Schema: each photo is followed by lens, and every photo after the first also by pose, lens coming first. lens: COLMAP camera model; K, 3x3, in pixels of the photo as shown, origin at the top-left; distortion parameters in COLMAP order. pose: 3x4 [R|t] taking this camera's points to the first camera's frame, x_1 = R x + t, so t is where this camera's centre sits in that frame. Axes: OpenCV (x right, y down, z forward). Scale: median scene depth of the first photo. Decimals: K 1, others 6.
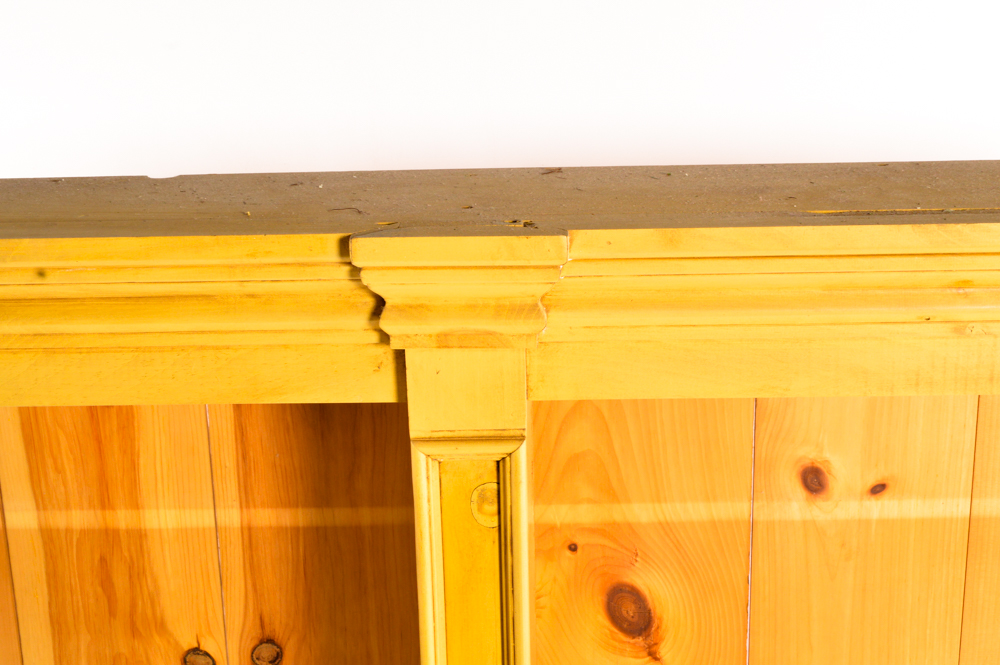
lens RADIAL K [[1563.1, 0, 500.0], [0, 1563.1, 332.5], [0, 0, 1]] dist [-0.040248, 0.001145]
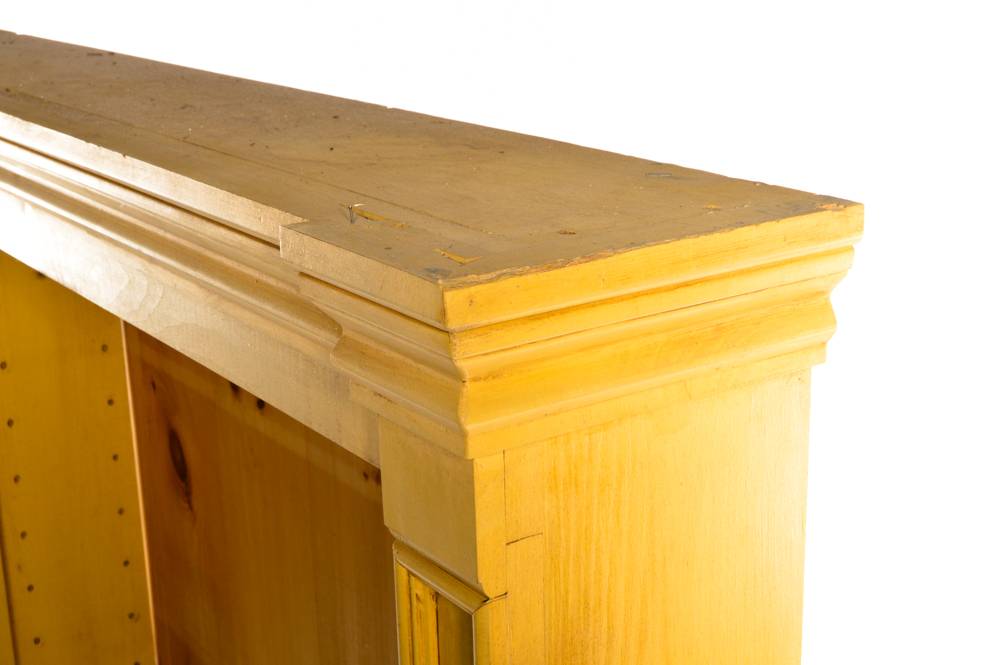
lens RADIAL K [[1563.1, 0, 500.0], [0, 1563.1, 332.5], [0, 0, 1]] dist [-0.040248, 0.001145]
pose [[0.579701, 0.237436, -0.779468, 1.114352], [-0.225645, 0.965971, 0.126432, -0.109363], [0.782963, 0.102590, 0.613550, 0.484591]]
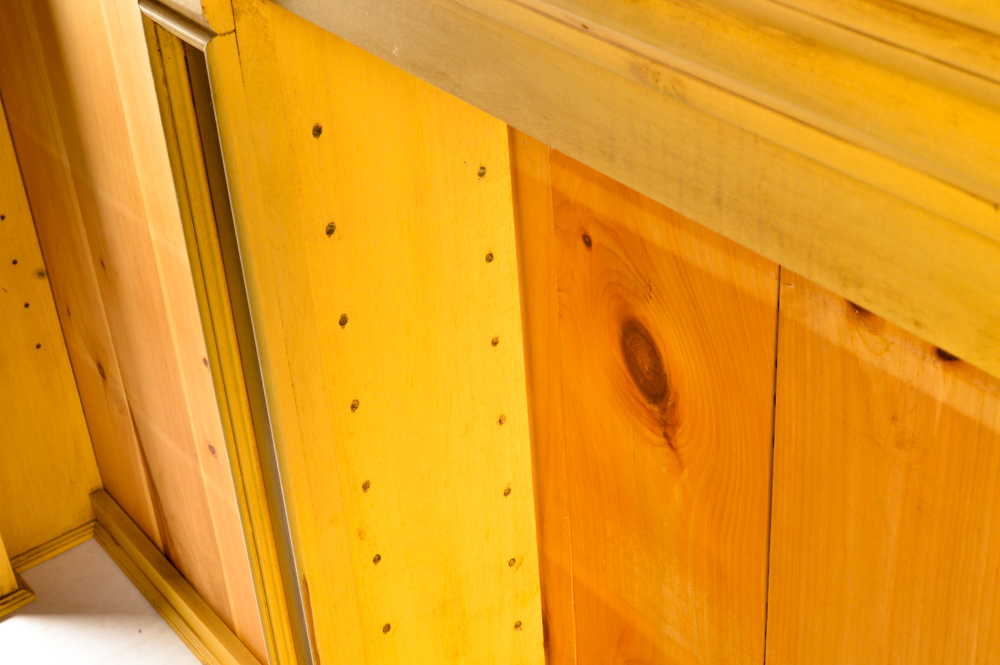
lens RADIAL K [[1563.1, 0, 500.0], [0, 1563.1, 332.5], [0, 0, 1]] dist [-0.040248, 0.001145]
pose [[0.619883, 0.414497, -0.666286, 0.493646], [-0.180690, 0.901684, 0.392832, -0.085467], [0.763607, -0.123119, 0.633834, 0.544870]]
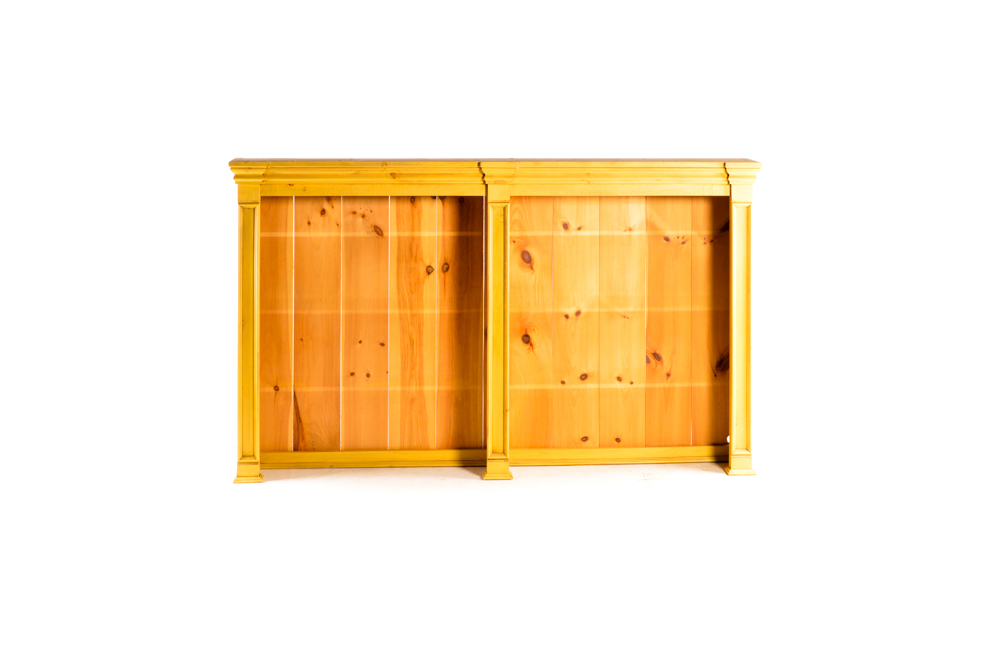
lens RADIAL K [[1563.1, 0, 500.0], [0, 1563.1, 332.5], [0, 0, 1]] dist [-0.040248, 0.001145]
pose [[0.994769, 0.009275, 0.101728, -0.463443], [0.002585, 0.993264, -0.115841, 0.942112], [-0.102117, 0.115498, 0.988045, -3.531216]]
